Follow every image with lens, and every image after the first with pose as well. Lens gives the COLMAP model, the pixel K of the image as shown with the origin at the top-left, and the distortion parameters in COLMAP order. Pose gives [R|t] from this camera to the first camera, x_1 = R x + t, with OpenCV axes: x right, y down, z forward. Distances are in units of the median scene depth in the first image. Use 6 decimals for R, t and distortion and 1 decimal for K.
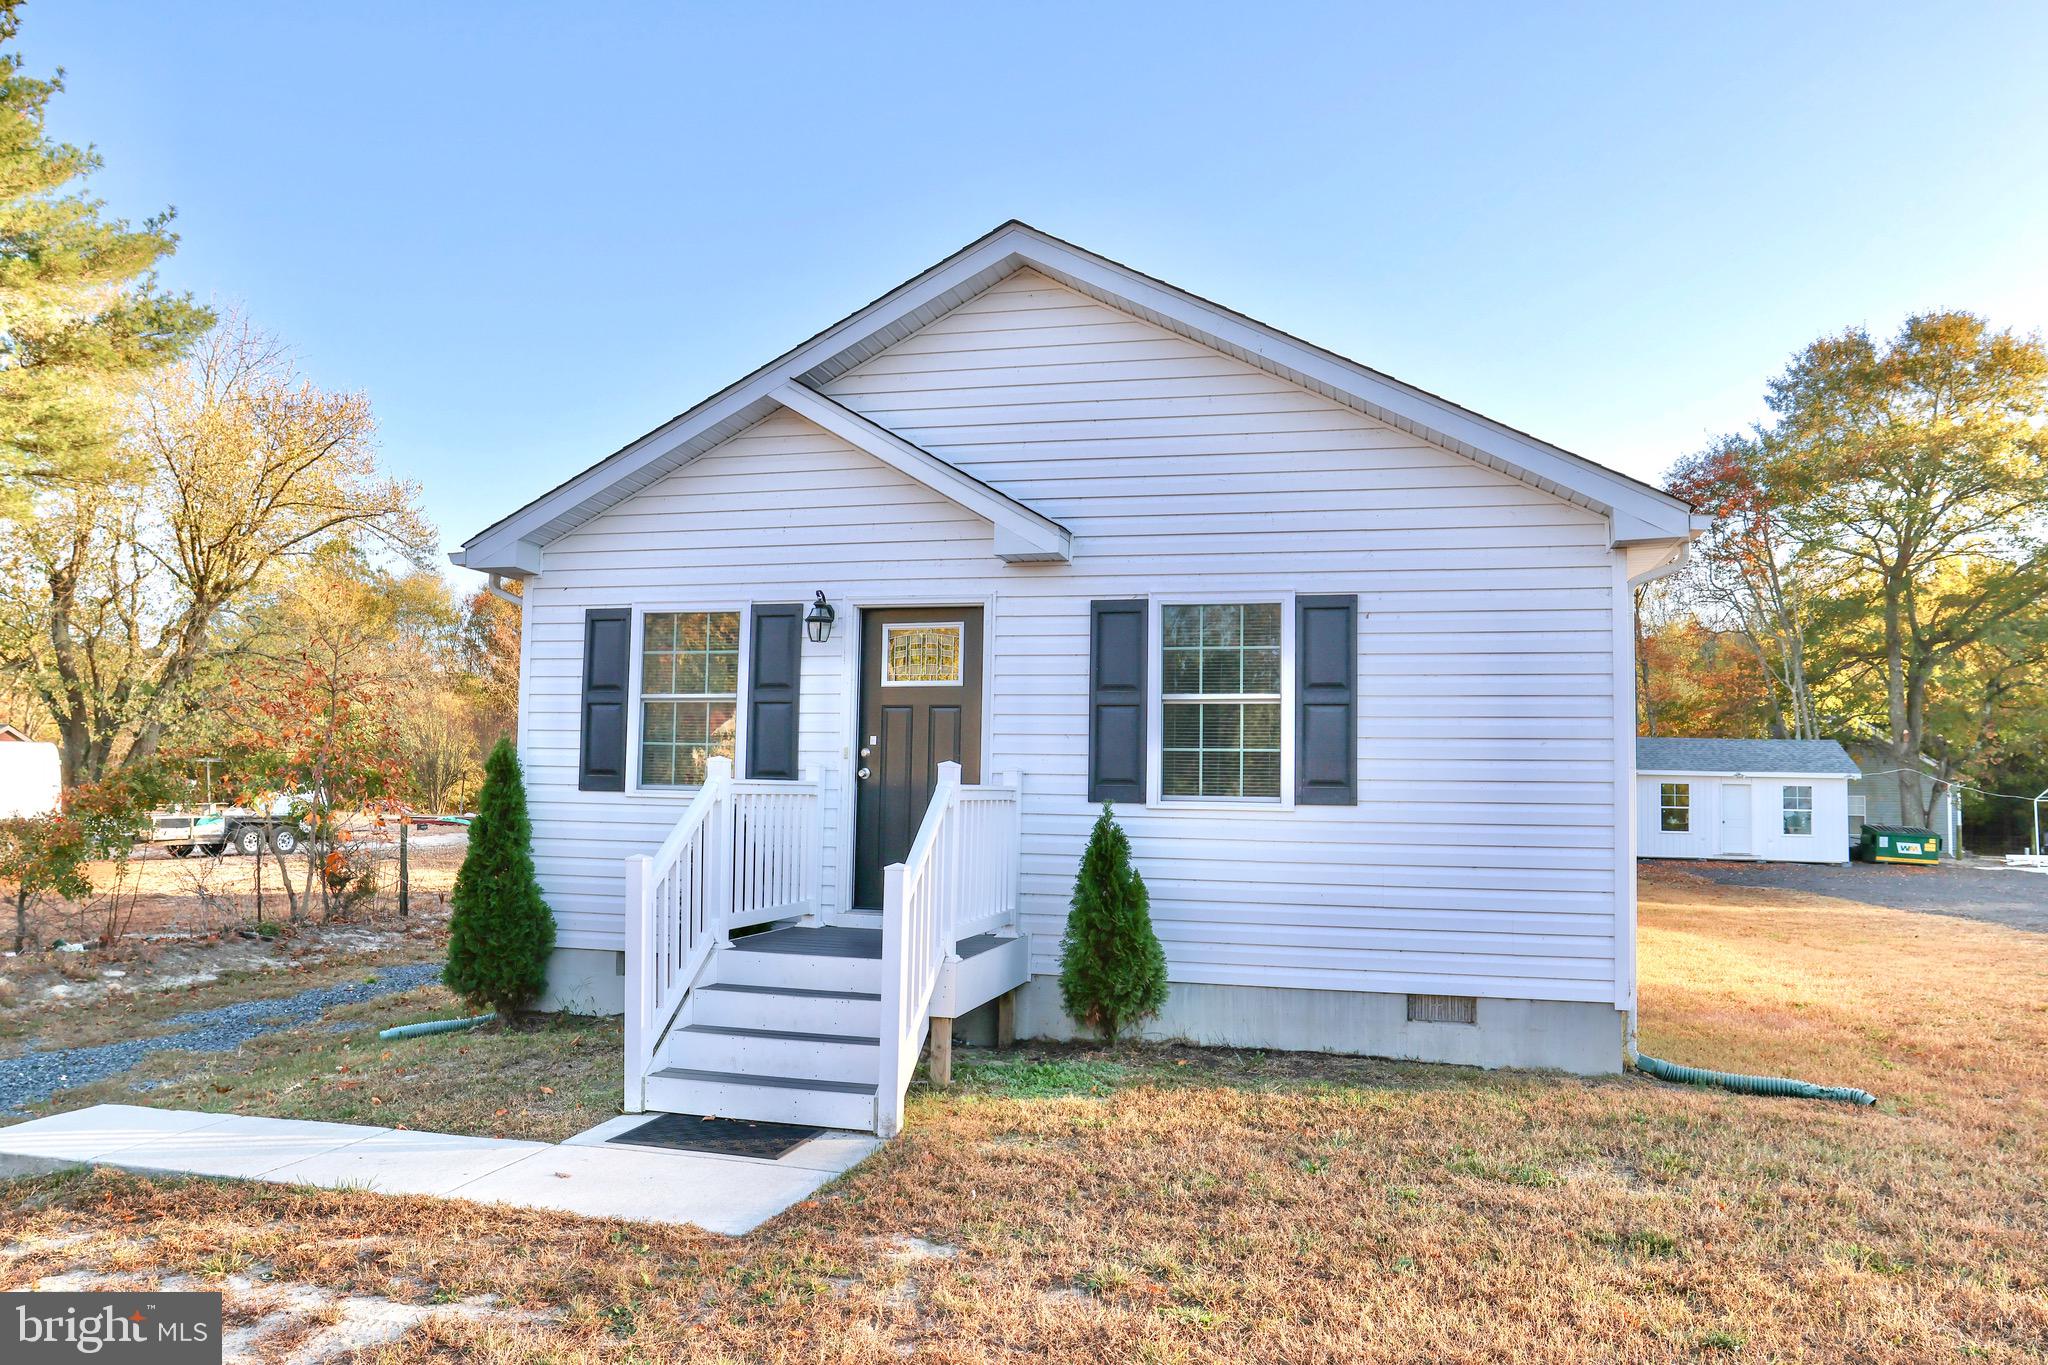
lens RADIAL K [[1425.5, 0, 1016.0], [0, 1425.5, 681.8], [0, 0, 1]] dist [-0.048868, 0.023172]
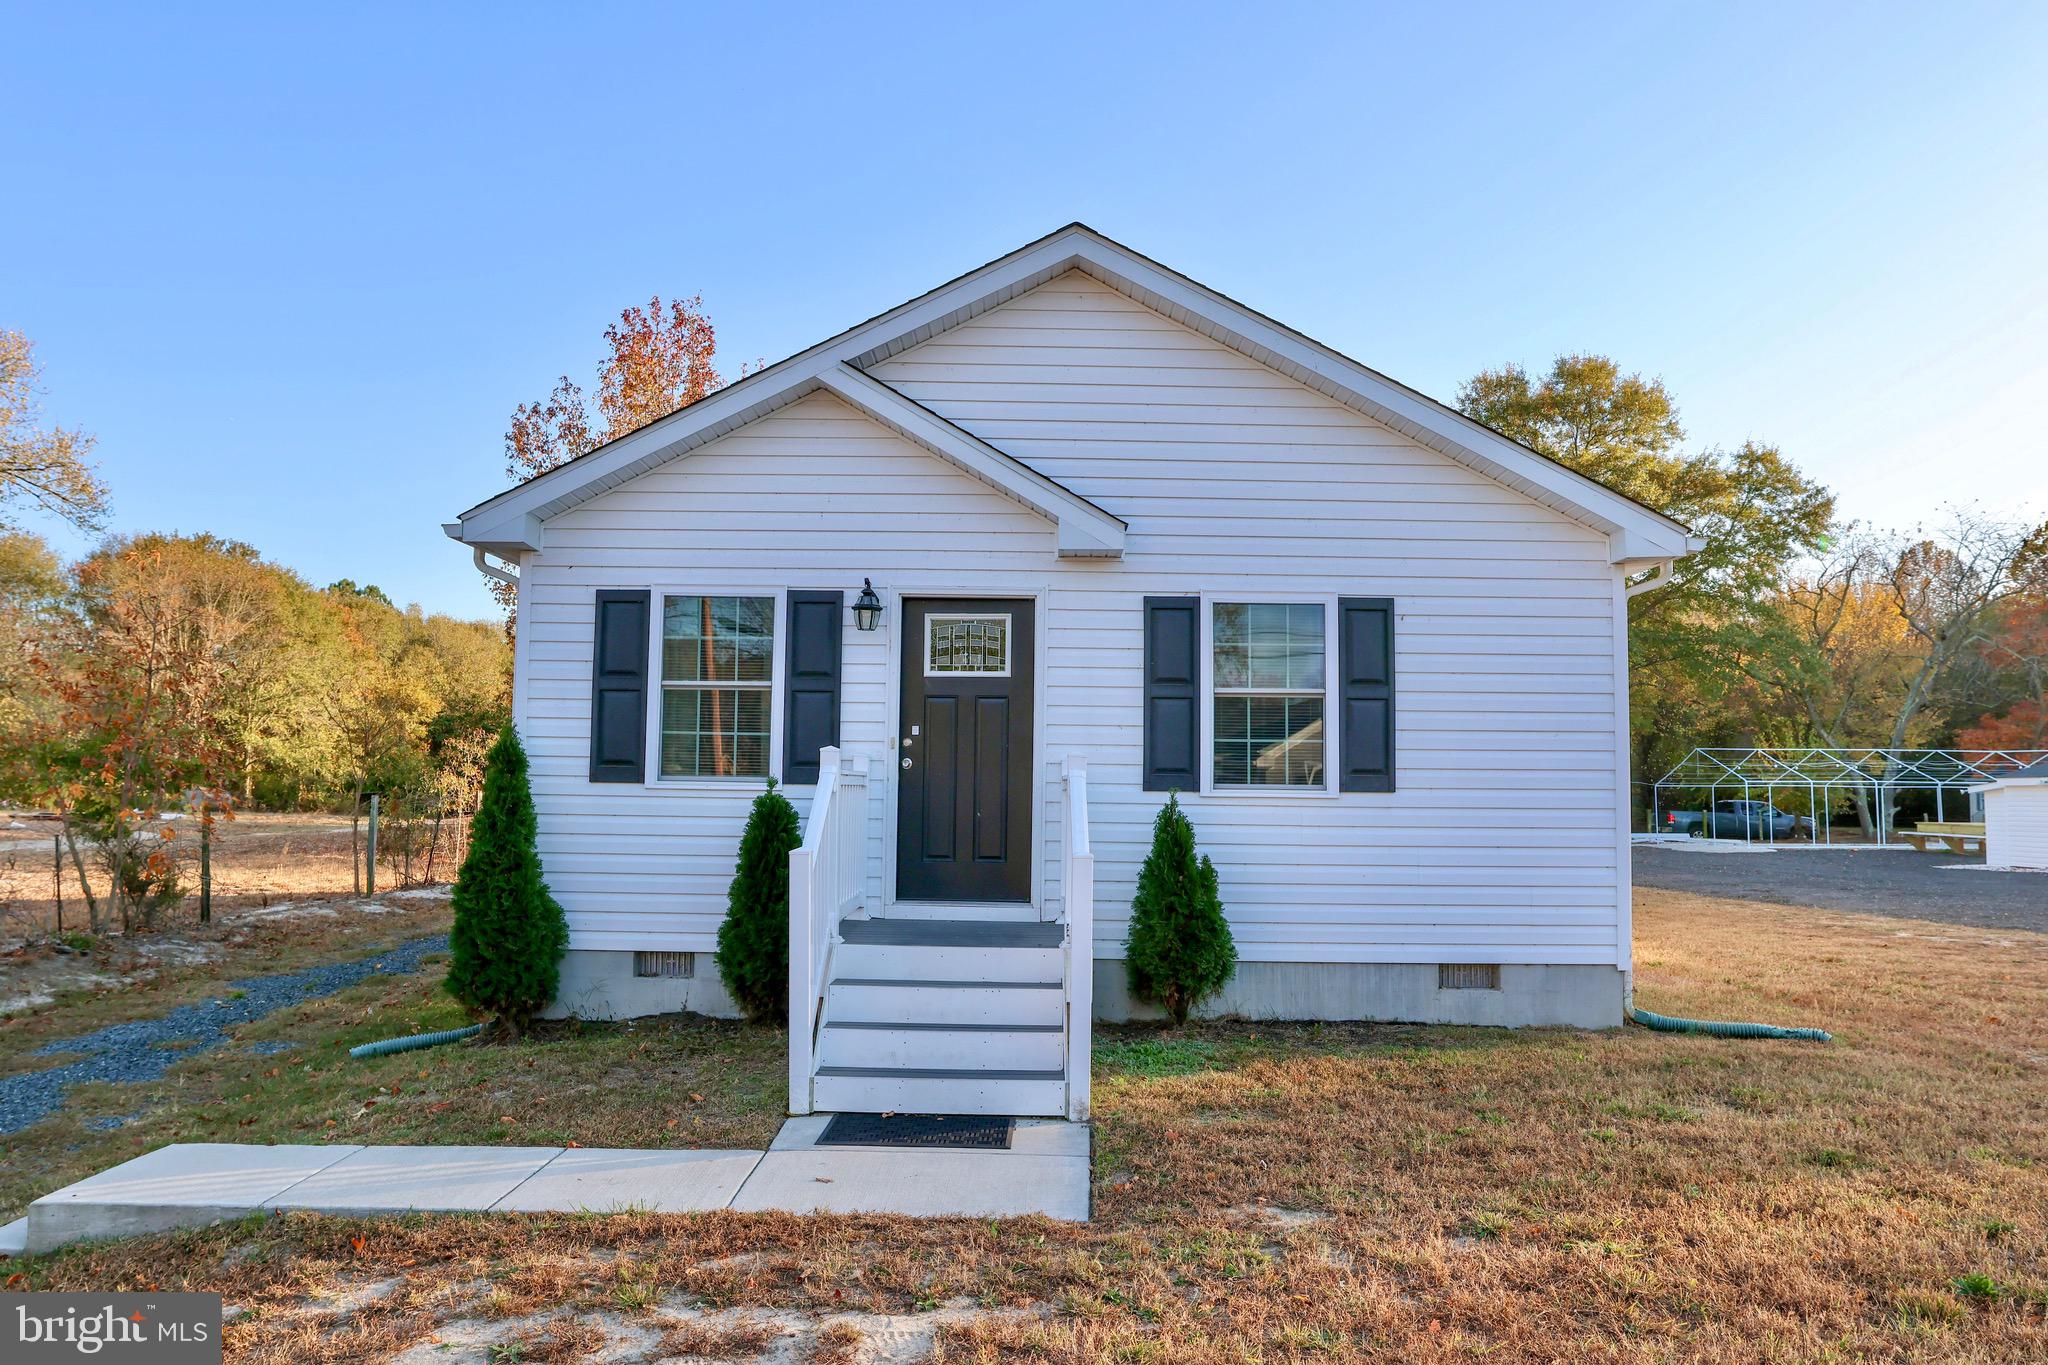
lens RADIAL K [[1426.5, 0, 1027.2], [0, 1426.5, 670.1], [0, 0, 1]] dist [-0.053507, 0.027943]
pose [[0.967759, 0.014843, 0.251439, -0.290168], [-0.014733, 0.999889, -0.002321, 0.000213], [-0.251445, -0.001458, 0.967870, 0.017552]]
